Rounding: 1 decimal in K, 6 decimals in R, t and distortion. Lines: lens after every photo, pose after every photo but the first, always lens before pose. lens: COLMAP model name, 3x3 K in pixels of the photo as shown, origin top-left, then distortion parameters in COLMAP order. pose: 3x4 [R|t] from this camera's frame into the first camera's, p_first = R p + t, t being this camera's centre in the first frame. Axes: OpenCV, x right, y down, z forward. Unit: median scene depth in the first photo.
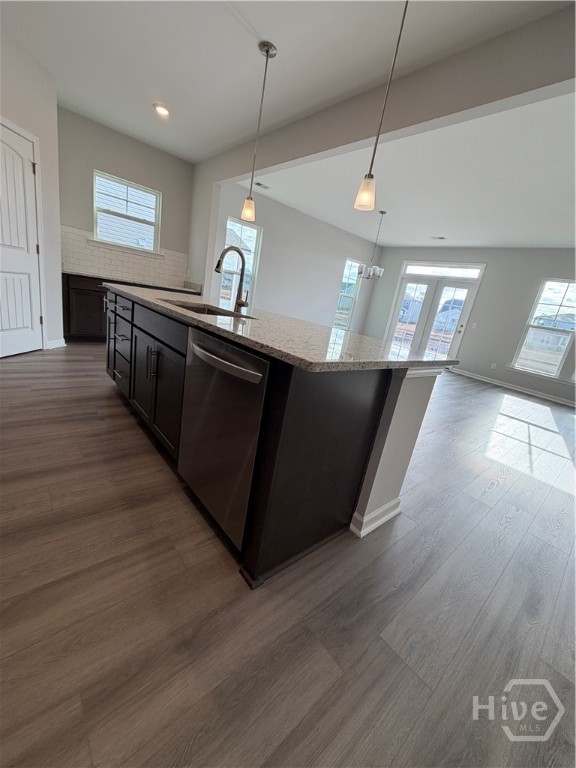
lens RADIAL K [[305.1, 0, 288.0], [0, 305.1, 384.0], [0, 0, 1]] dist [0.007131, 0.000104]
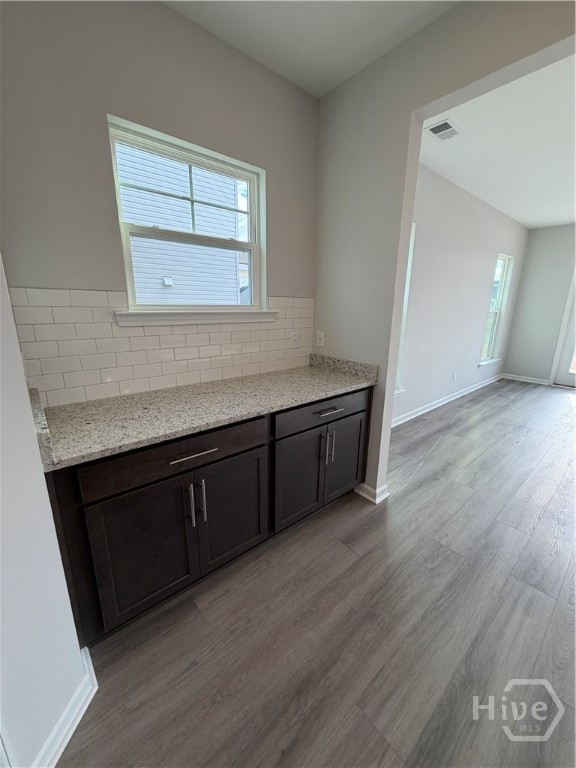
lens RADIAL K [[306.5, 0, 288.0], [0, 306.5, 384.0], [0, 0, 1]] dist [0.000017, -0.000082]
pose [[0.987759, -0.149264, -0.045308, -0.437790], [0.147560, 0.988288, -0.038888, -0.338621], [0.050582, 0.031727, 0.998216, 0.637690]]
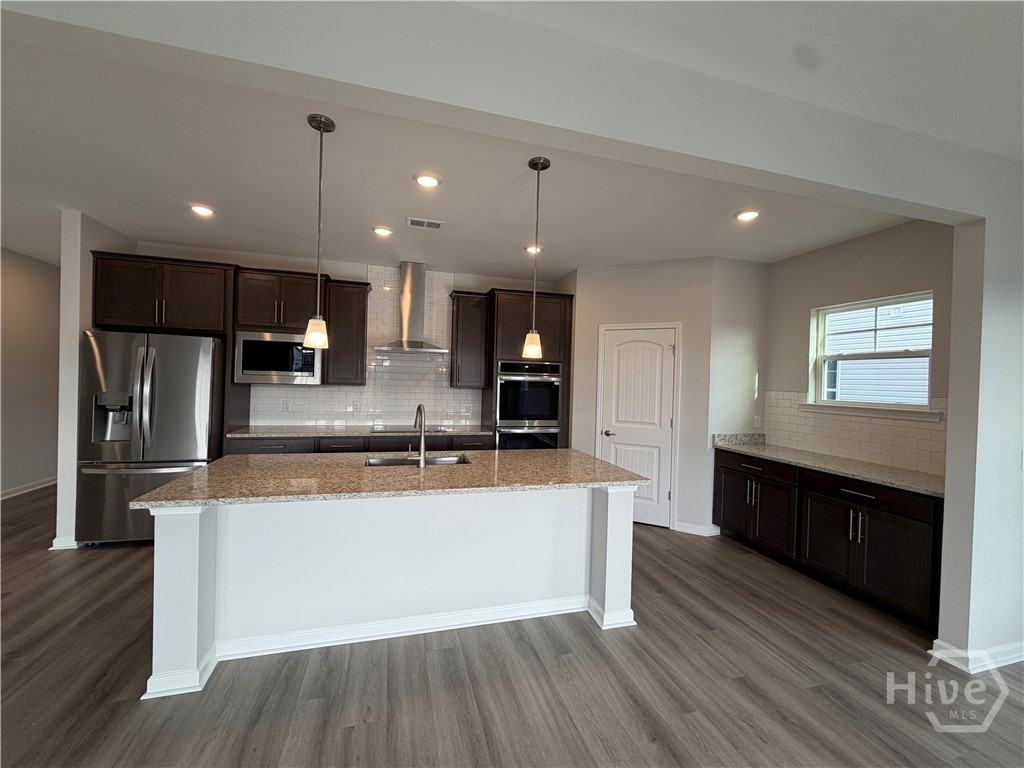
lens RADIAL K [[406.8, 0, 512.0], [0, 406.8, 384.0], [0, 0, 1]] dist [0.007131, 0.000104]
pose [[-0.405735, -0.167174, -0.898572, 0.426972], [-0.345583, 0.938206, -0.018505, -0.269796], [0.846139, 0.303023, -0.438436, 0.829808]]
